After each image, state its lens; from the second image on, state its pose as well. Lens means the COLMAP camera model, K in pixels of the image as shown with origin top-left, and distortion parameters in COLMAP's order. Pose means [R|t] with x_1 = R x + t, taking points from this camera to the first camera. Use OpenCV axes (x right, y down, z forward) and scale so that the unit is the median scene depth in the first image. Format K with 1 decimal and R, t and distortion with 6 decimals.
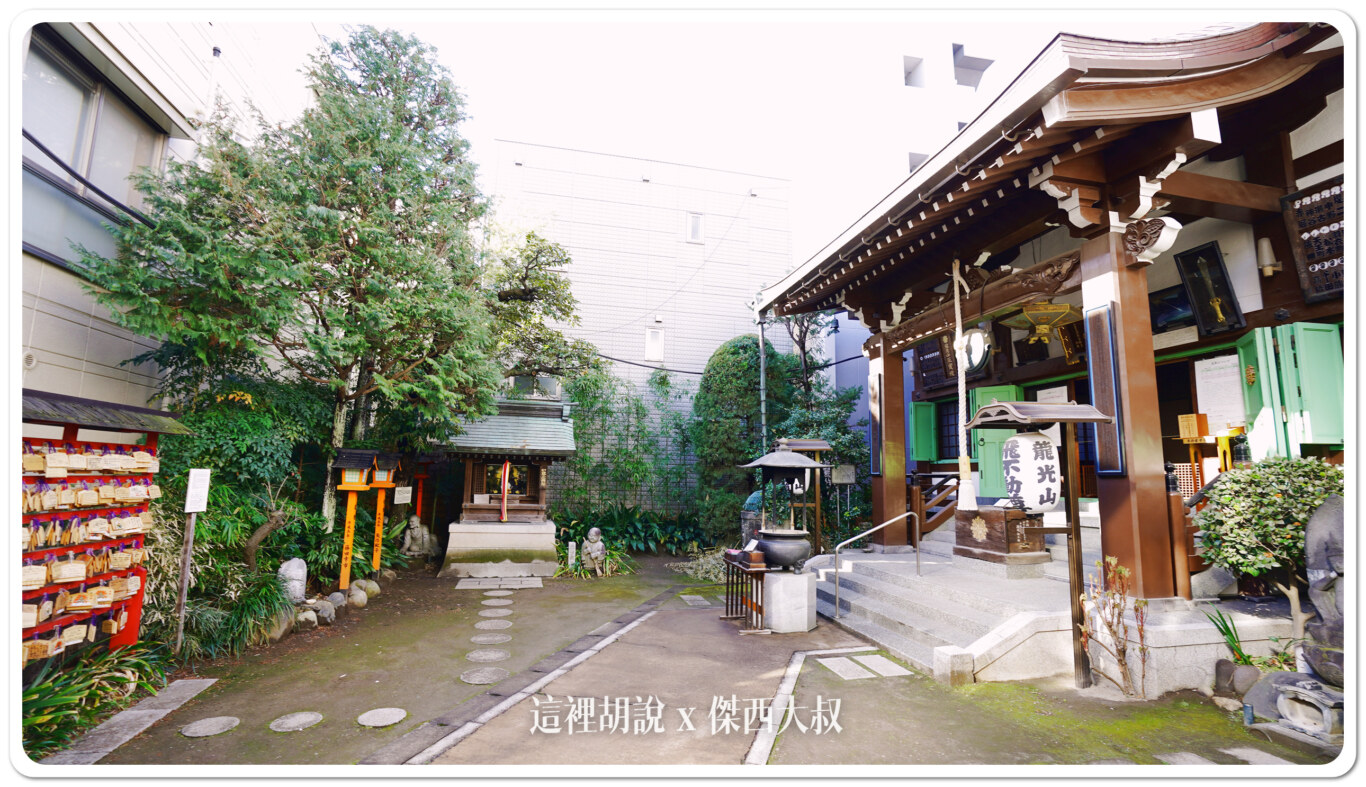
lens RADIAL K [[627.0, 0, 686.8], [0, 627.0, 391.7], [0, 0, 1]] dist [-0.020342, 0.000786]
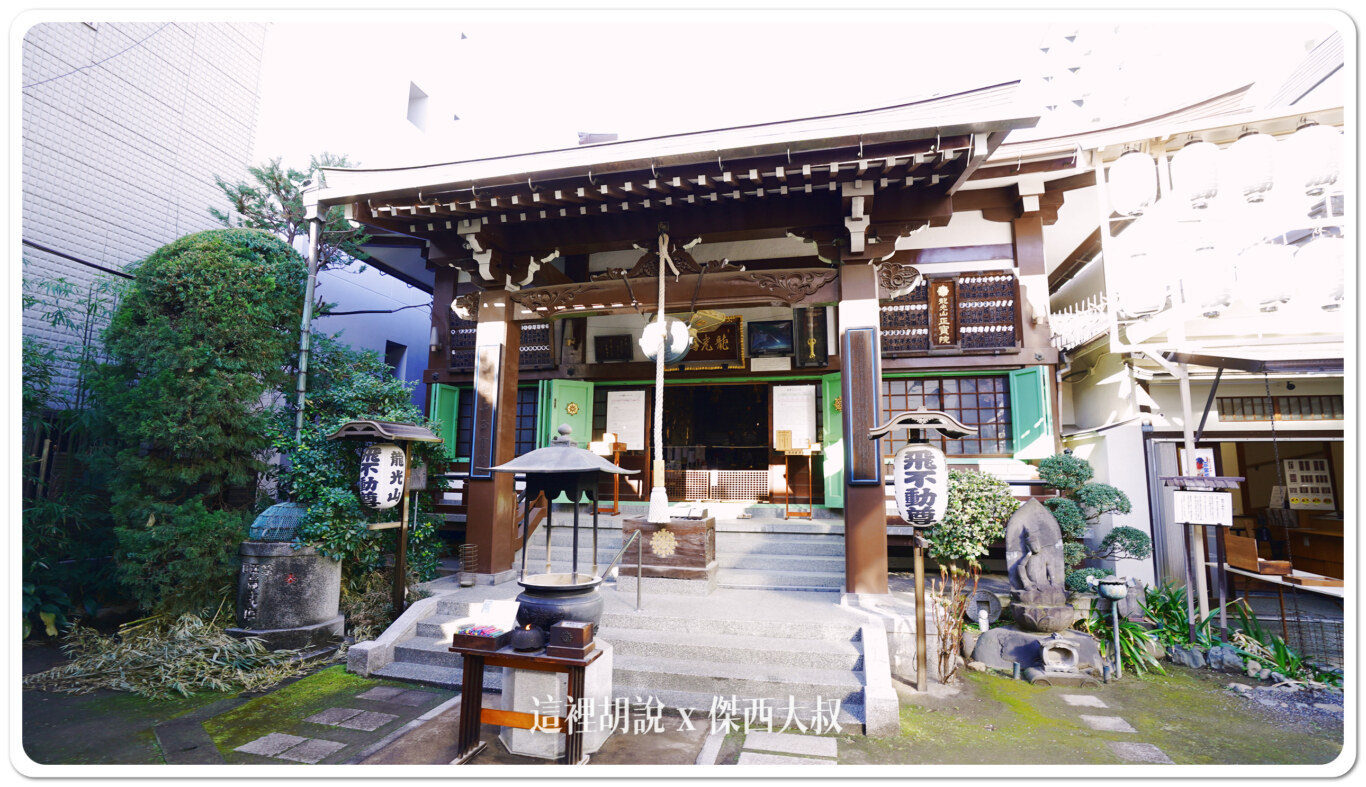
lens RADIAL K [[627.0, 0, 683.4], [0, 627.0, 391.6], [0, 0, 1]] dist [-0.020342, 0.000786]
pose [[0.419721, 0.118261, 0.899916, -0.349454], [-0.121475, 0.989875, -0.073427, 0.072755], [-0.899487, -0.078499, 0.429838, 0.634362]]
